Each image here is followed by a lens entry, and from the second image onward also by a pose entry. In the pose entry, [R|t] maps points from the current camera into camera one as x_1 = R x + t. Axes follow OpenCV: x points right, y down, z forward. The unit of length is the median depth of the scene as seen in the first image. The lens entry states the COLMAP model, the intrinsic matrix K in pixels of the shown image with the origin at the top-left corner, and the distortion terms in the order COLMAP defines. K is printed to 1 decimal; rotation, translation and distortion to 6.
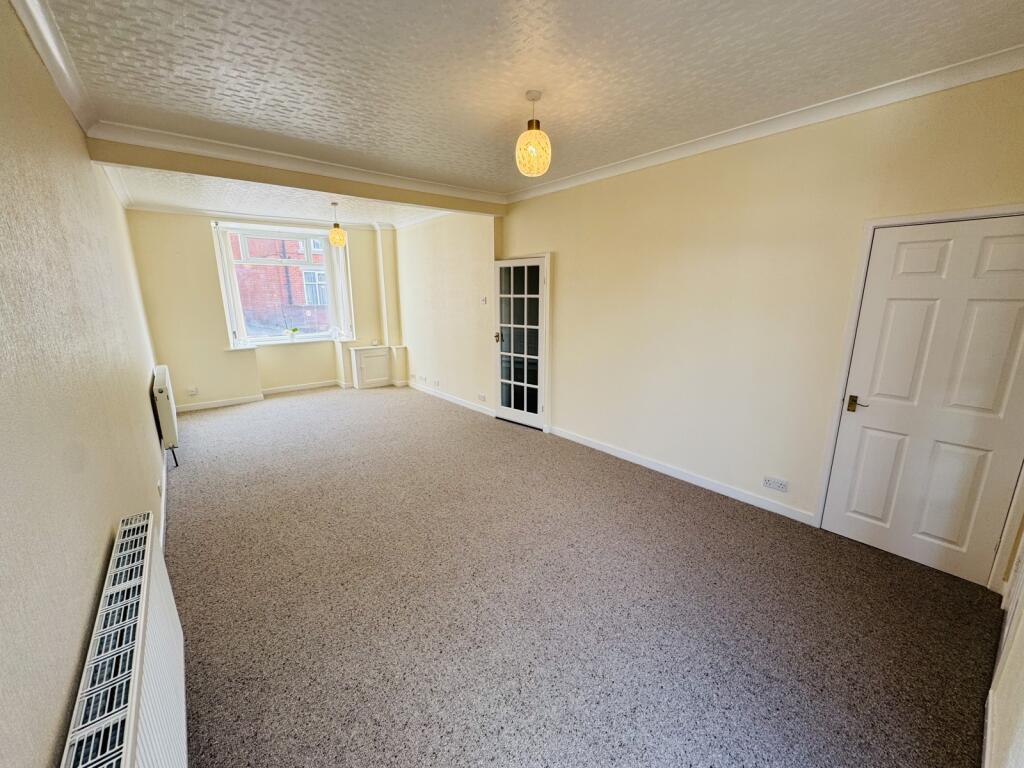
lens RADIAL K [[408.5, 0, 512.0], [0, 408.5, 384.0], [0, 0, 1]] dist [-0.002976, -0.000121]
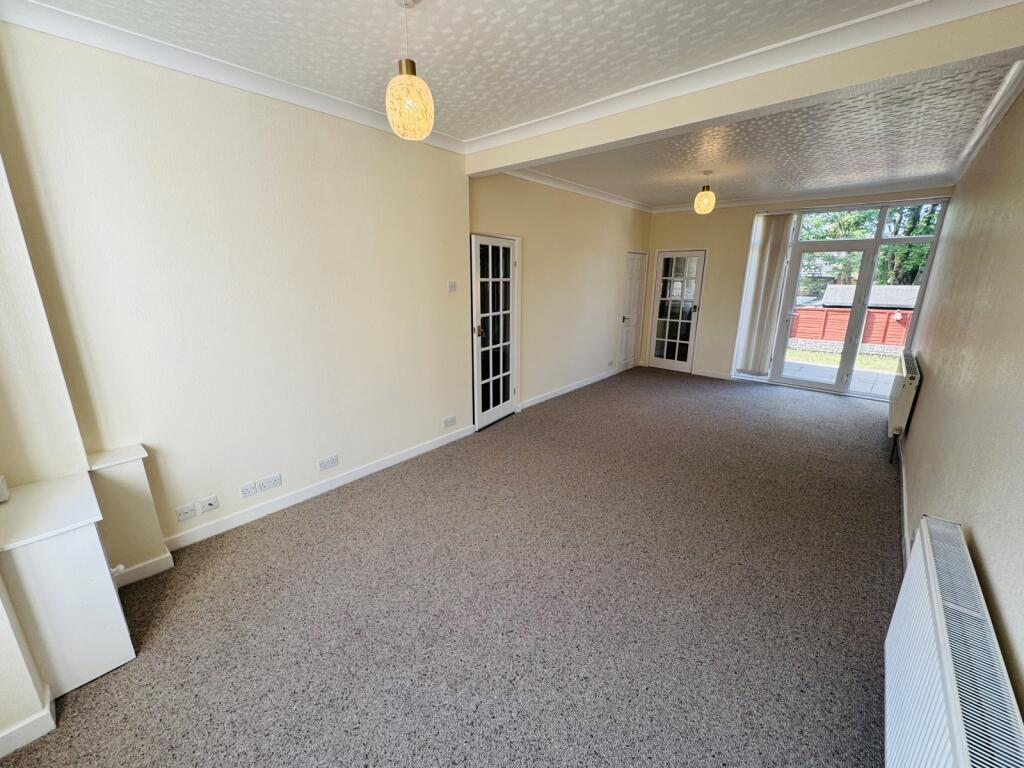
lens RADIAL K [[408.5, 0, 512.0], [0, 408.5, 384.0], [0, 0, 1]] dist [-0.002976, -0.000121]
pose [[-0.161083, -0.247058, 0.955518, -0.931307], [0.214887, 0.936155, 0.278277, -0.251710], [-0.963263, 0.250154, -0.097709, 1.149709]]
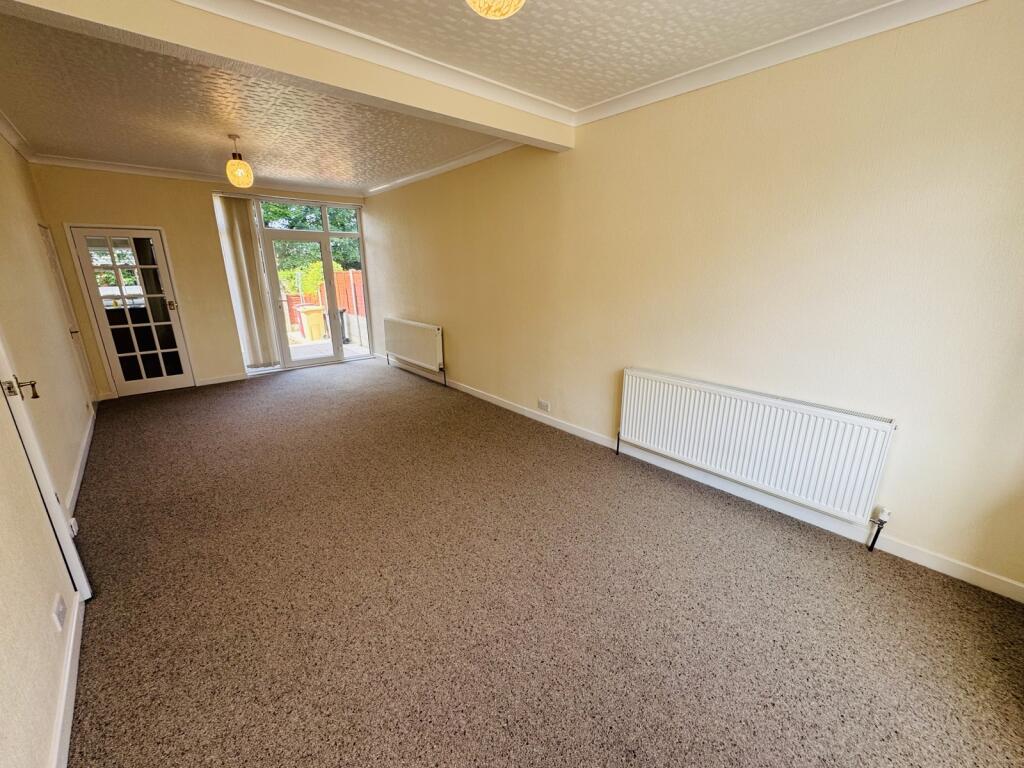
lens RADIAL K [[408.5, 0, 512.0], [0, 408.5, 384.0], [0, 0, 1]] dist [-0.002976, -0.000121]
pose [[-0.999172, 0.021937, -0.034269, -0.481026], [0.002765, 0.876876, 0.480709, -0.309177], [0.040595, 0.480217, -0.876210, 1.449306]]
